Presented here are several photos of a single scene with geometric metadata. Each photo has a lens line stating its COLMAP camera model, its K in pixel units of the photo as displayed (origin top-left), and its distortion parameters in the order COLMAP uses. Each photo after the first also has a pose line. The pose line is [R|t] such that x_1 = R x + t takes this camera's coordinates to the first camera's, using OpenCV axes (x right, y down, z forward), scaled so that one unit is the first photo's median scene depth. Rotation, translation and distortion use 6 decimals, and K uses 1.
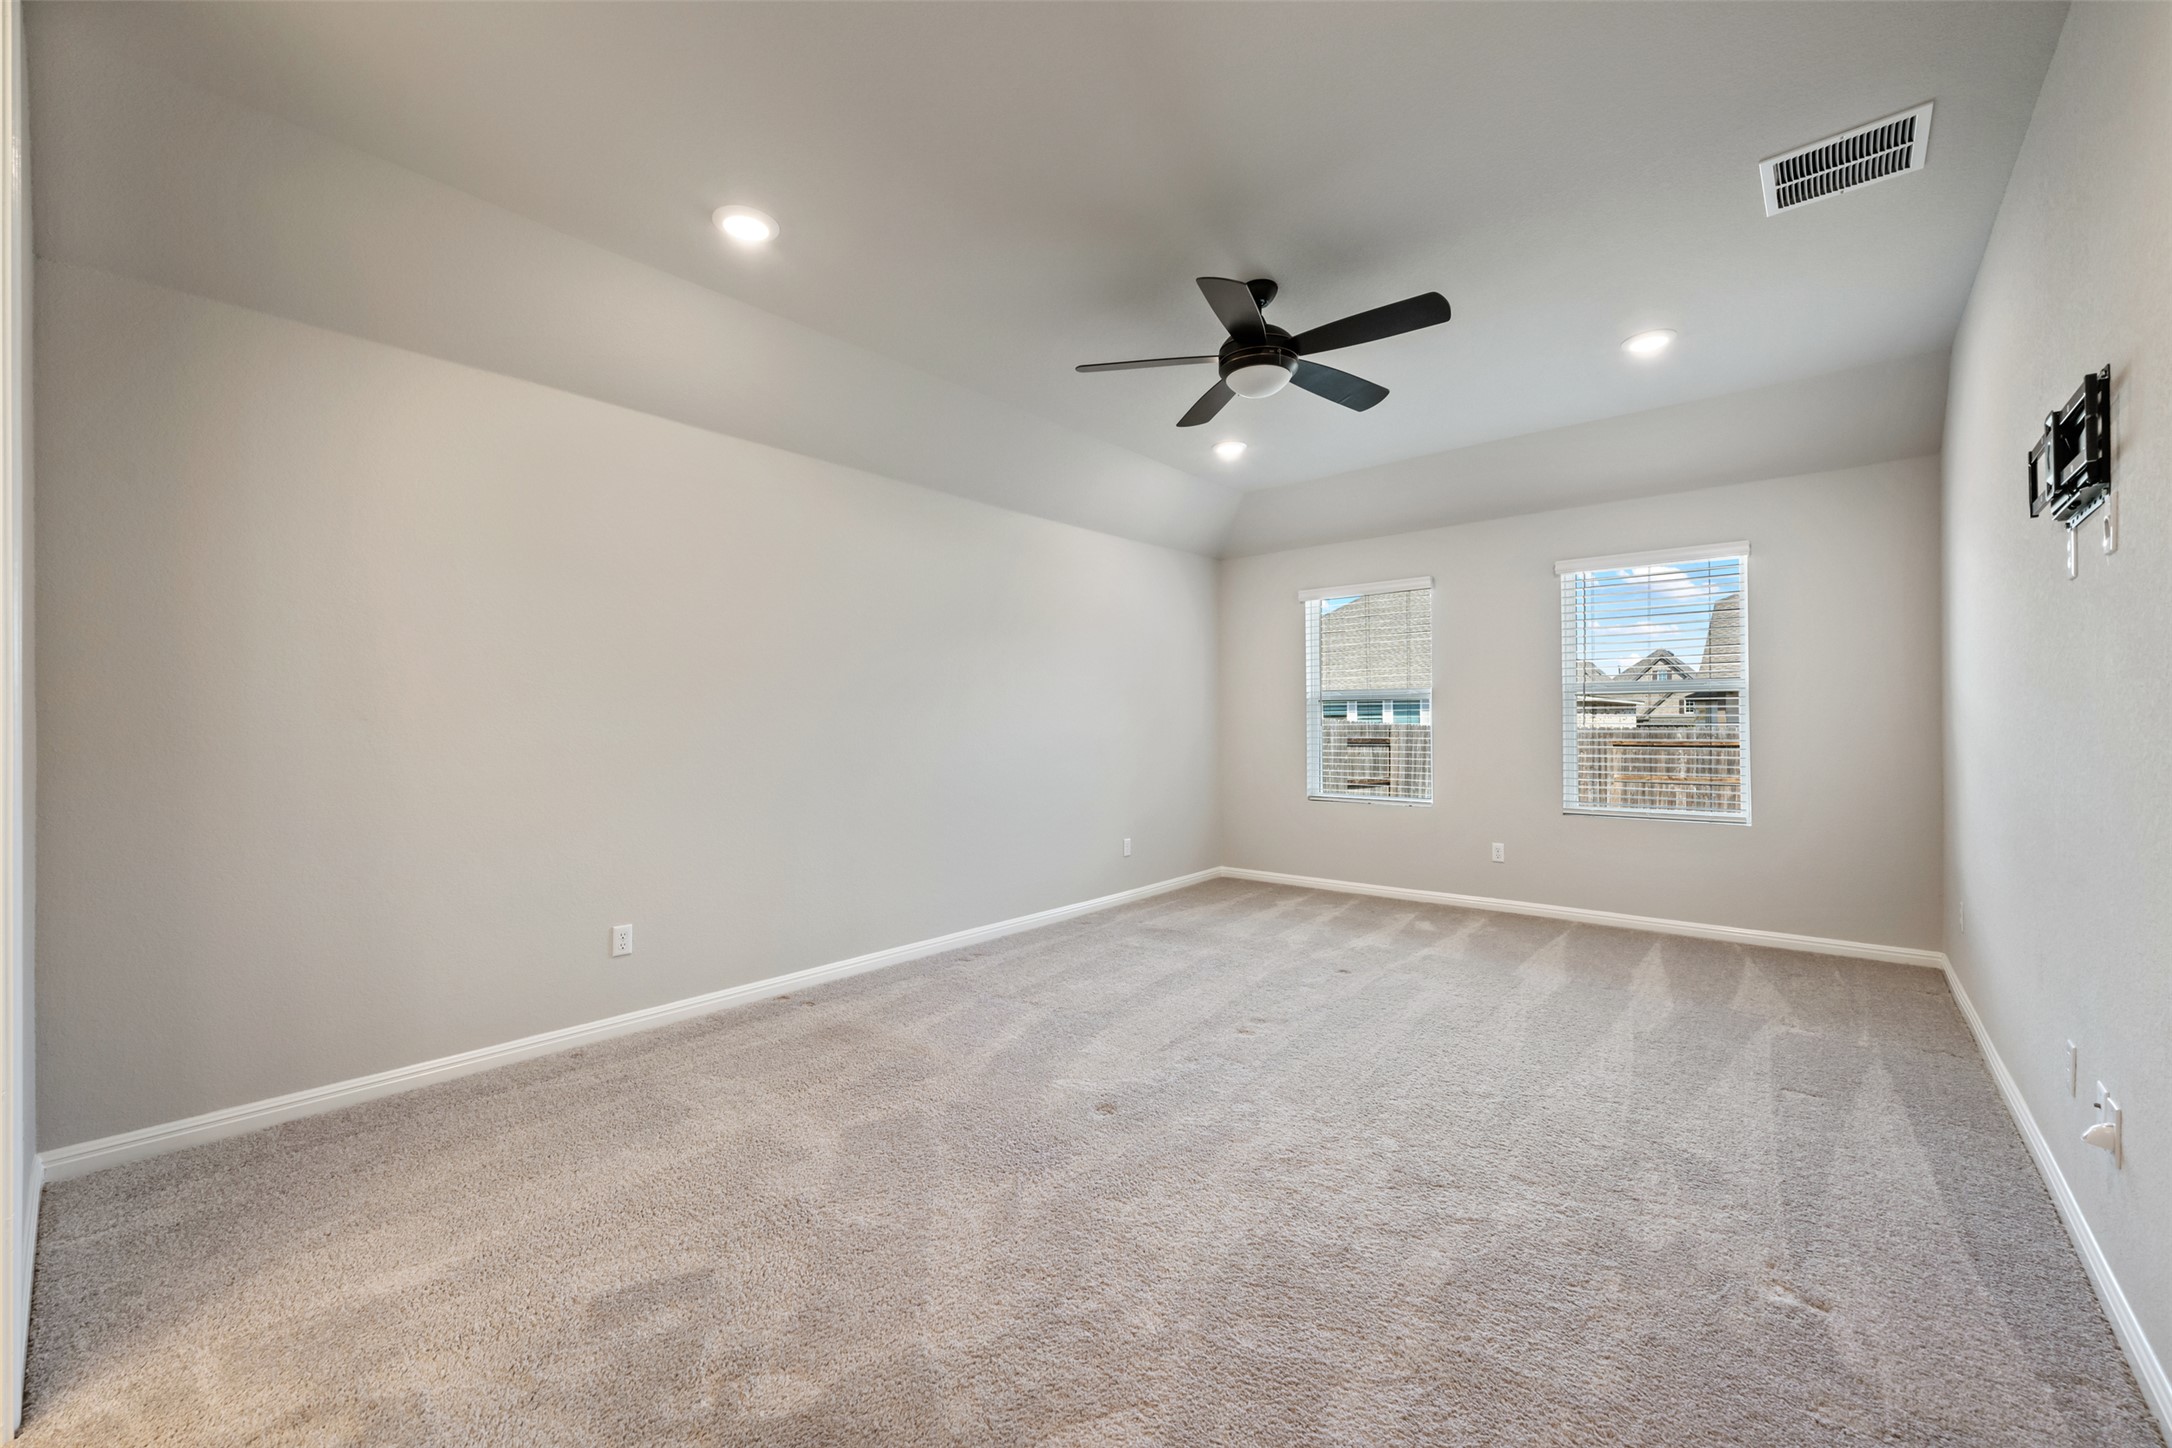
lens RADIAL K [[859.9, 0, 1076.4], [0, 859.9, 723.2], [0, 0, 1]] dist [-0.000584, -0.000067]
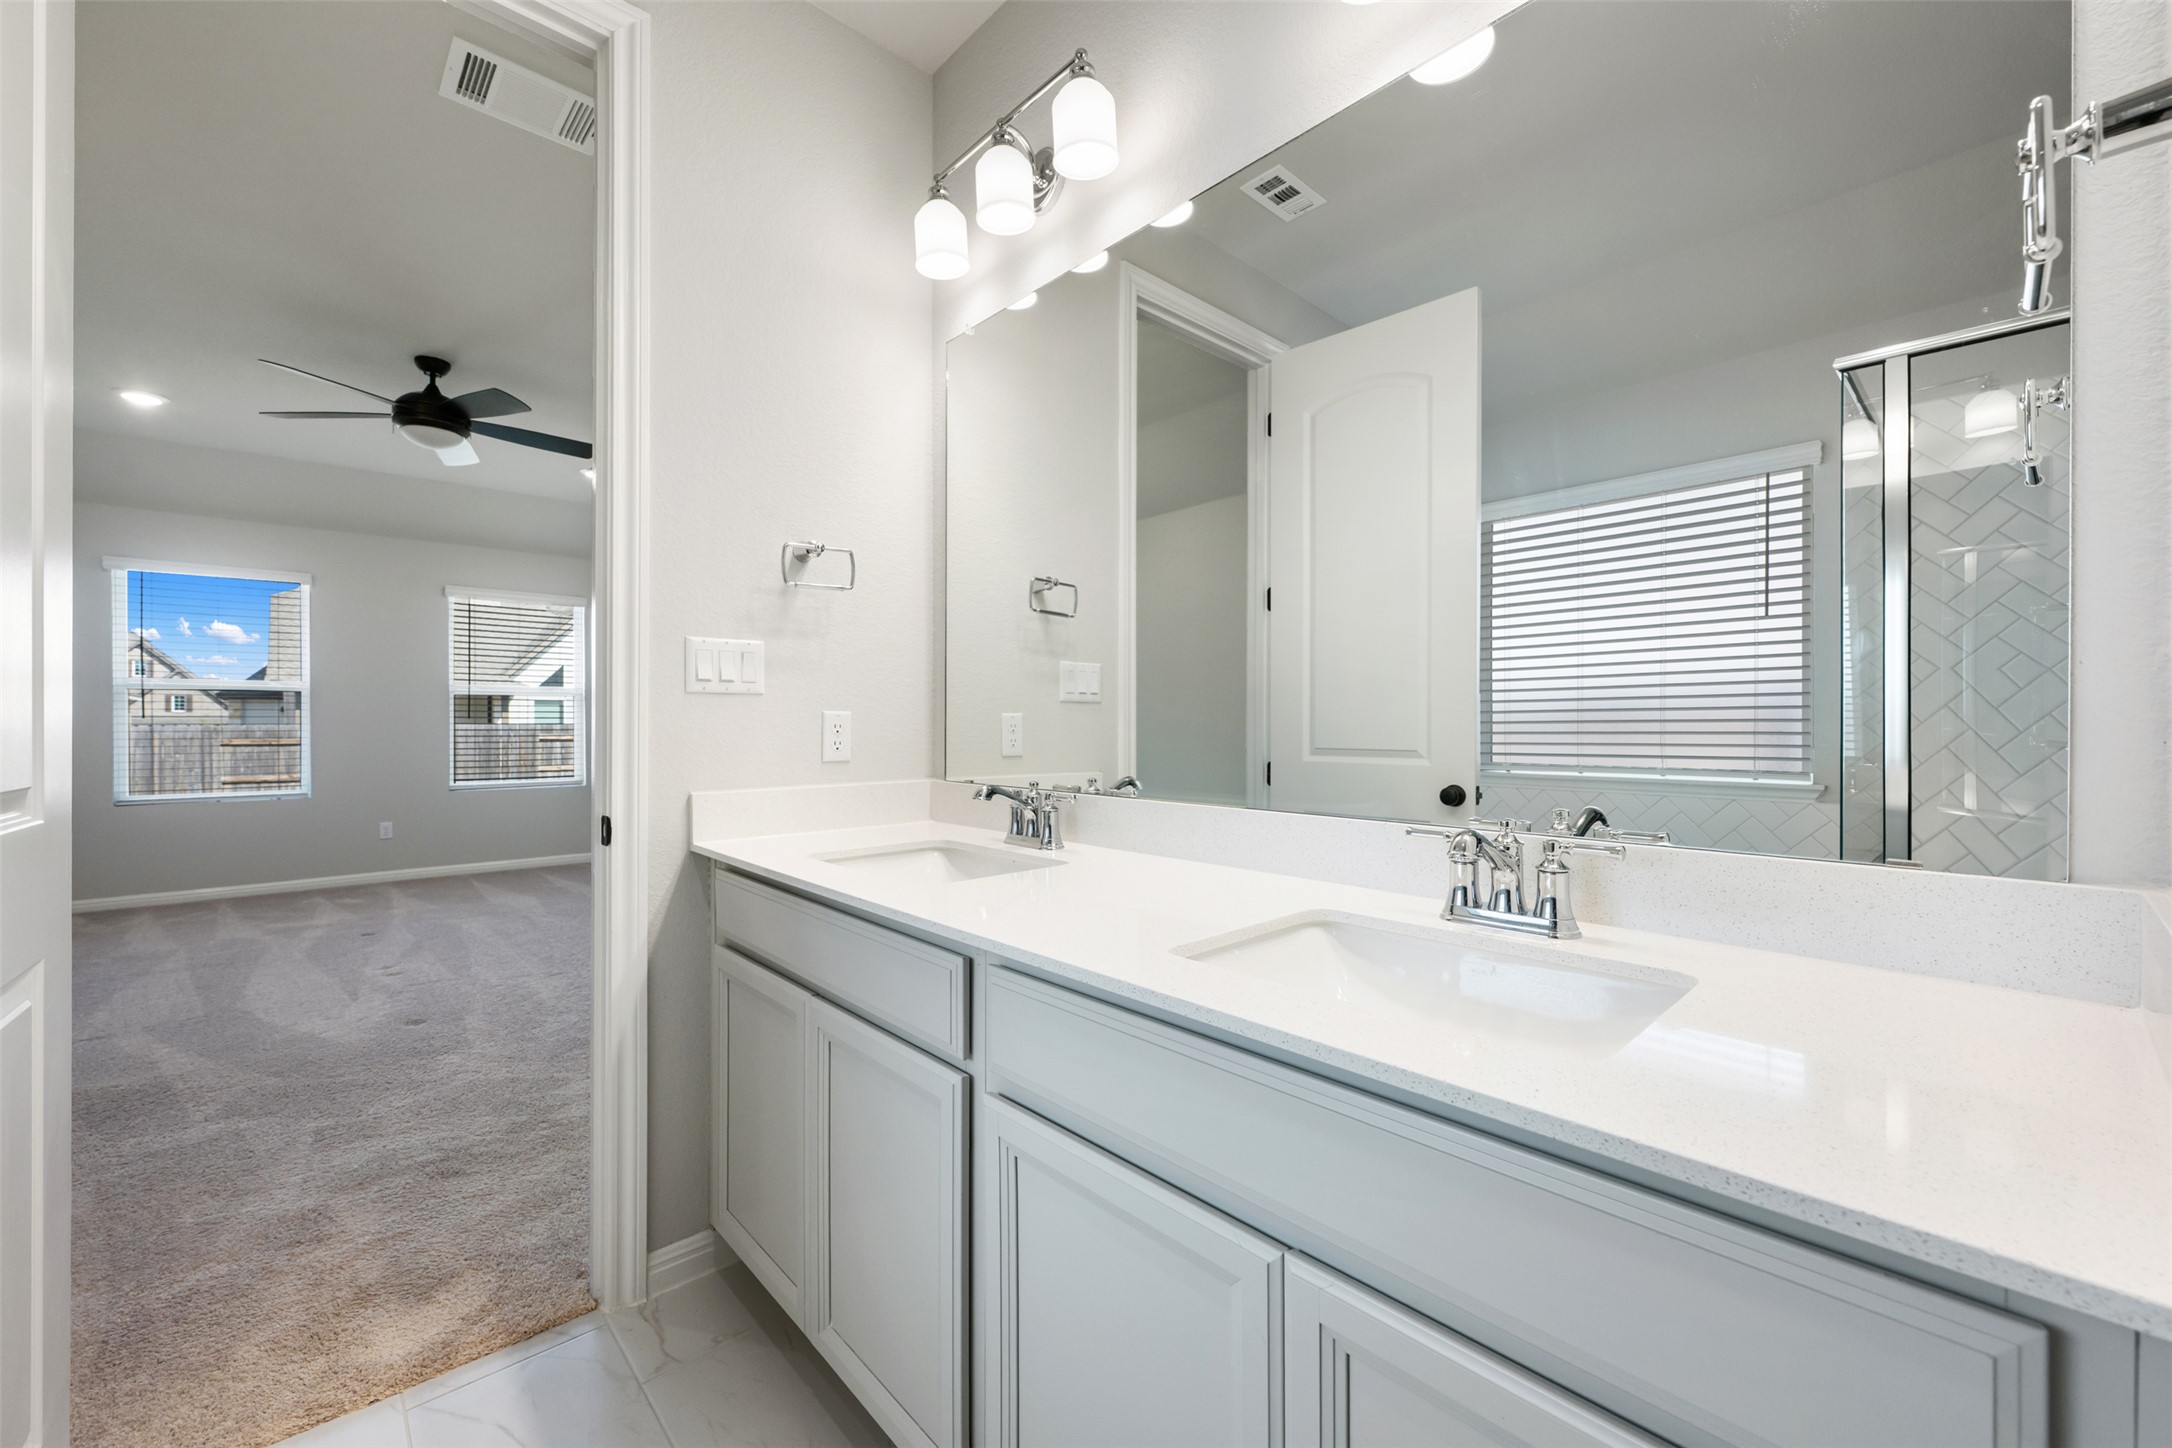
lens RADIAL K [[859.9, 0, 1080.2], [0, 859.9, 719.9], [0, 0, 1]] dist [-0.000584, -0.000067]
pose [[0.109621, 0.013866, 0.993877, -0.191122], [-0.007139, 0.999888, -0.013163, 0.003915], [-0.993948, -0.005653, 0.109707, -0.014949]]
